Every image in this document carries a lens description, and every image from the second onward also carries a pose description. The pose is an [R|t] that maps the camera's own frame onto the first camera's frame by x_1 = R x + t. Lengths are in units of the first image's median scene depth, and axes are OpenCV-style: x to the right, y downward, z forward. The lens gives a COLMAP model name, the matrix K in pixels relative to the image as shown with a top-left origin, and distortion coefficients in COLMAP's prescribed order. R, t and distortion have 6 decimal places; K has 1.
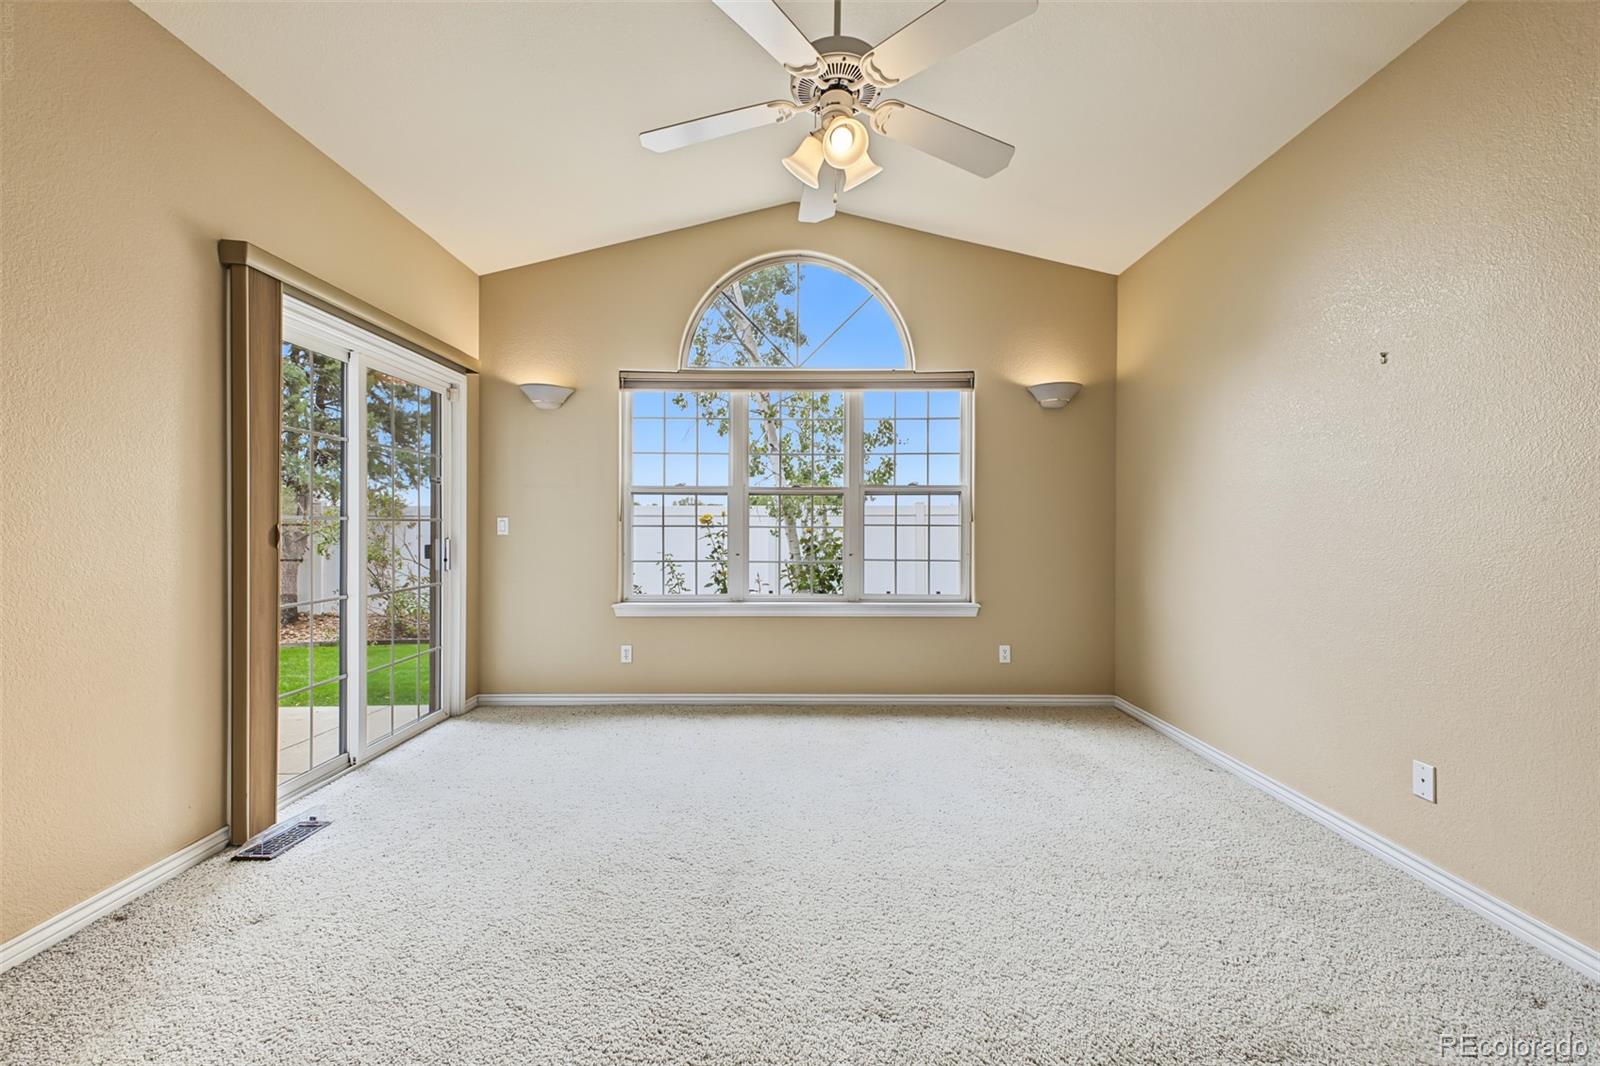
lens RADIAL K [[640.7, 0, 800.0], [0, 640.7, 525.7], [0, 0, 1]] dist [0.024302, -0.005524]
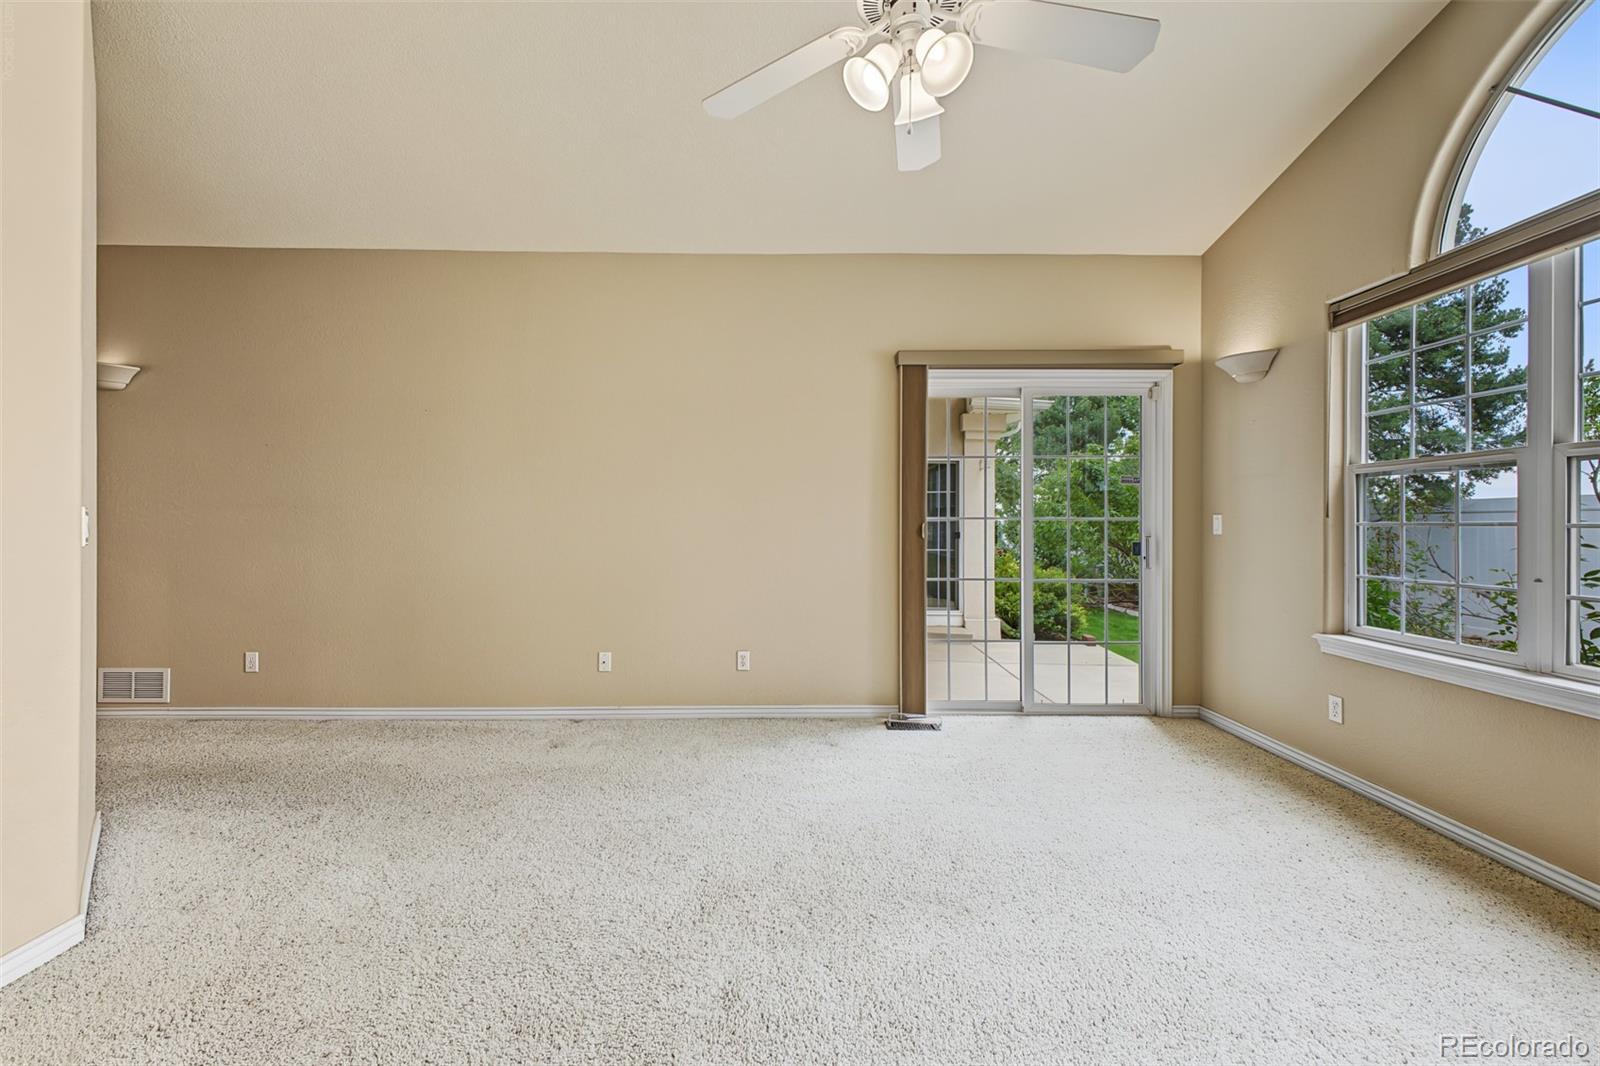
lens RADIAL K [[640.7, 0, 800.0], [0, 640.7, 525.7], [0, 0, 1]] dist [0.024302, -0.005524]
pose [[0.015319, 0.000826, -0.999882, 0.434878], [-0.005070, 0.999987, 0.000748, 0.004152], [0.999870, 0.005058, 0.015323, 0.420688]]
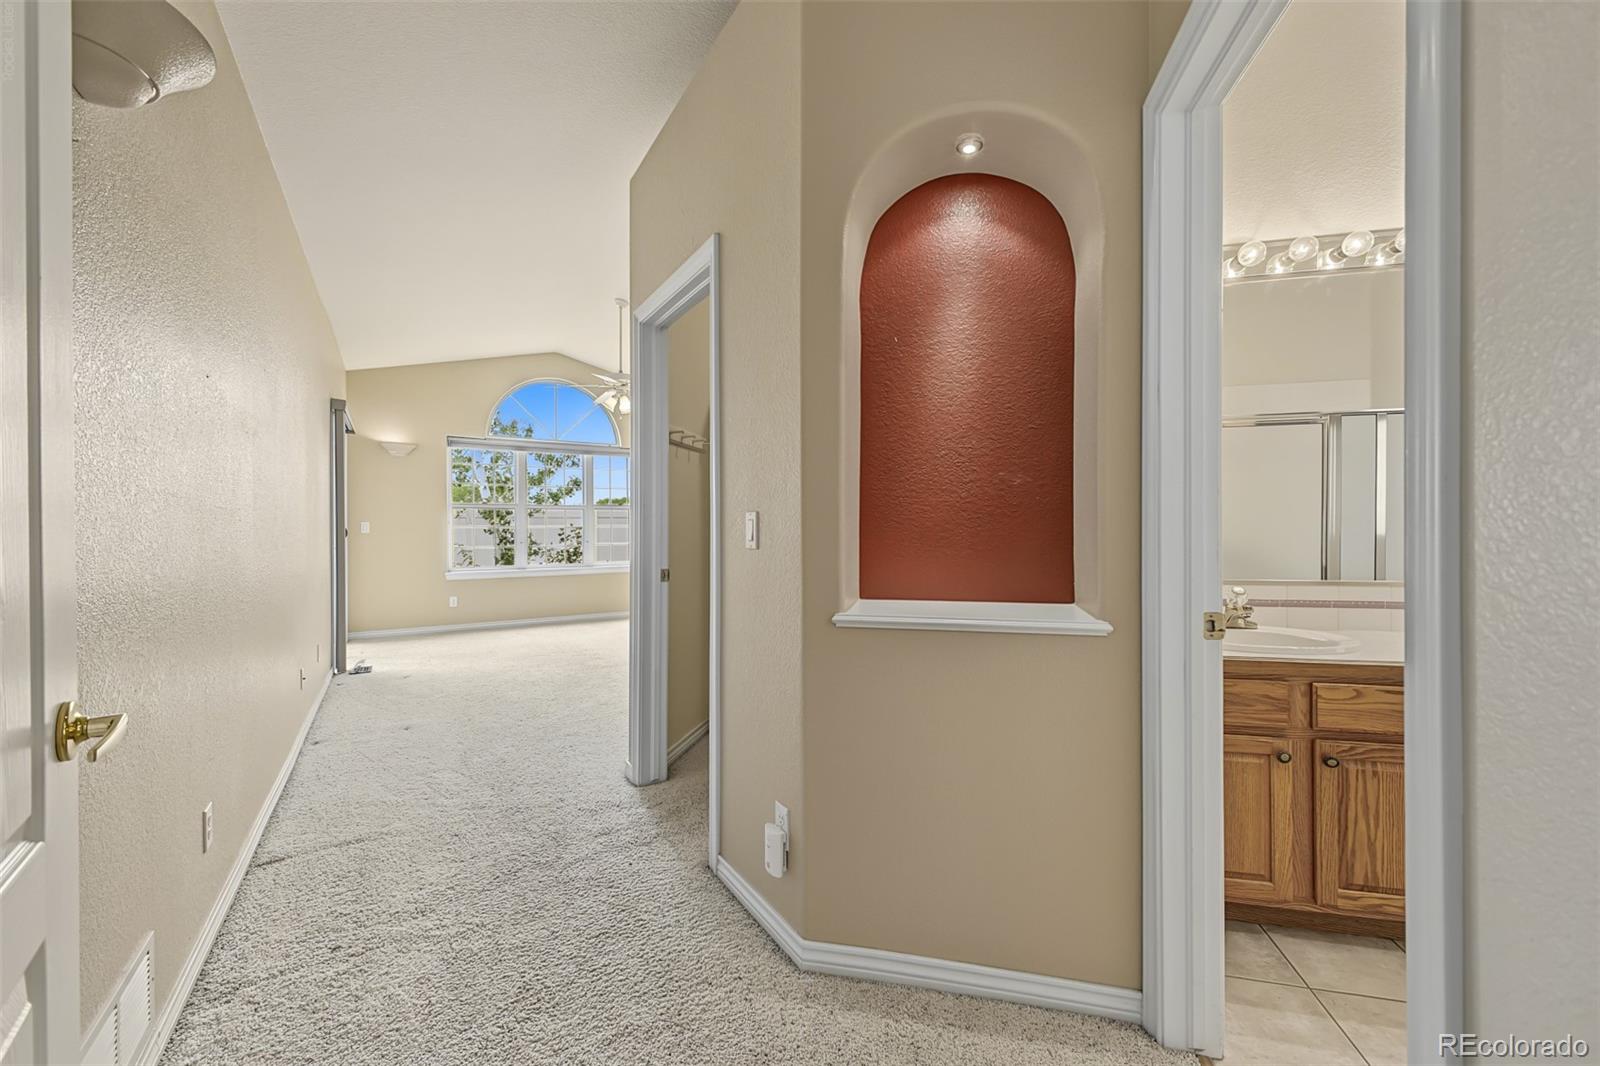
lens RADIAL K [[650.8, 0, 800.0], [0, 650.8, 533.0], [0, 0, 1]] dist [0.020639, -0.000417]
pose [[0.845821, -0.009806, 0.533376, -0.428756], [-0.000063, 0.999829, 0.018481, -0.016712], [-0.533466, -0.015665, 0.845676, -0.990446]]
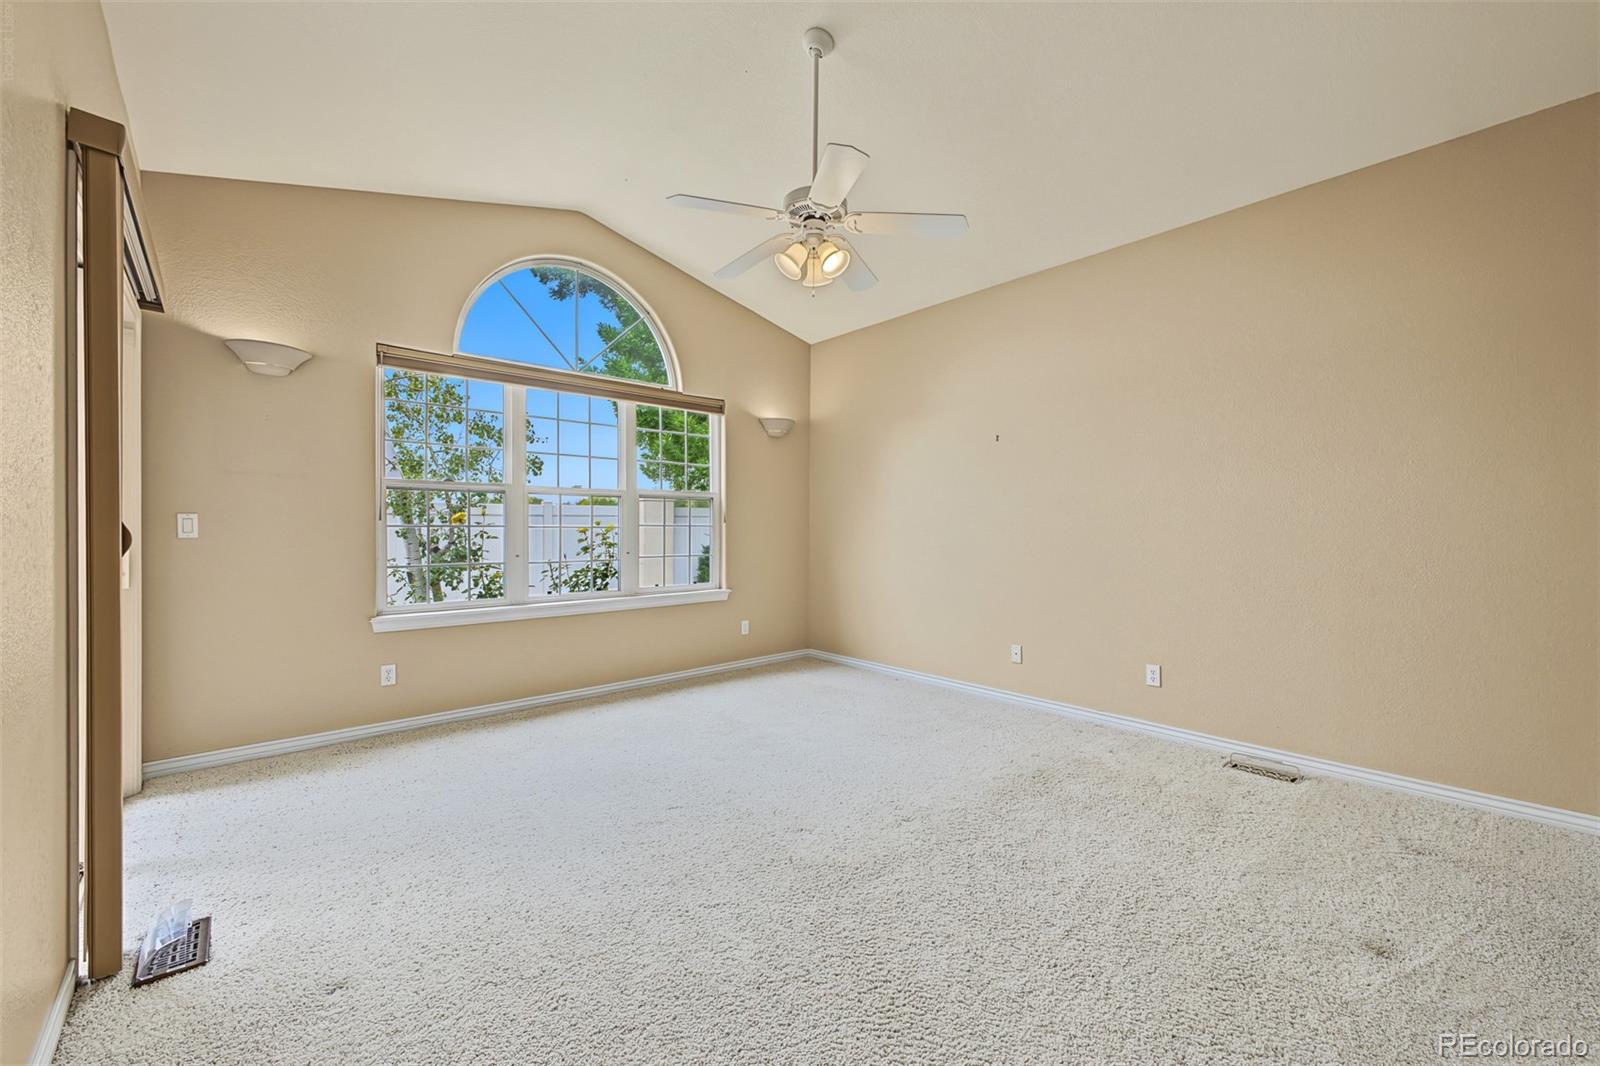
lens RADIAL K [[650.8, 0, 800.0], [0, 650.8, 533.0], [0, 0, 1]] dist [0.020639, -0.000417]
pose [[0.744062, -0.006132, 0.668082, -0.458832], [-0.002003, 0.999933, 0.011408, -0.001483], [-0.668108, -0.009826, 0.744000, -0.023715]]
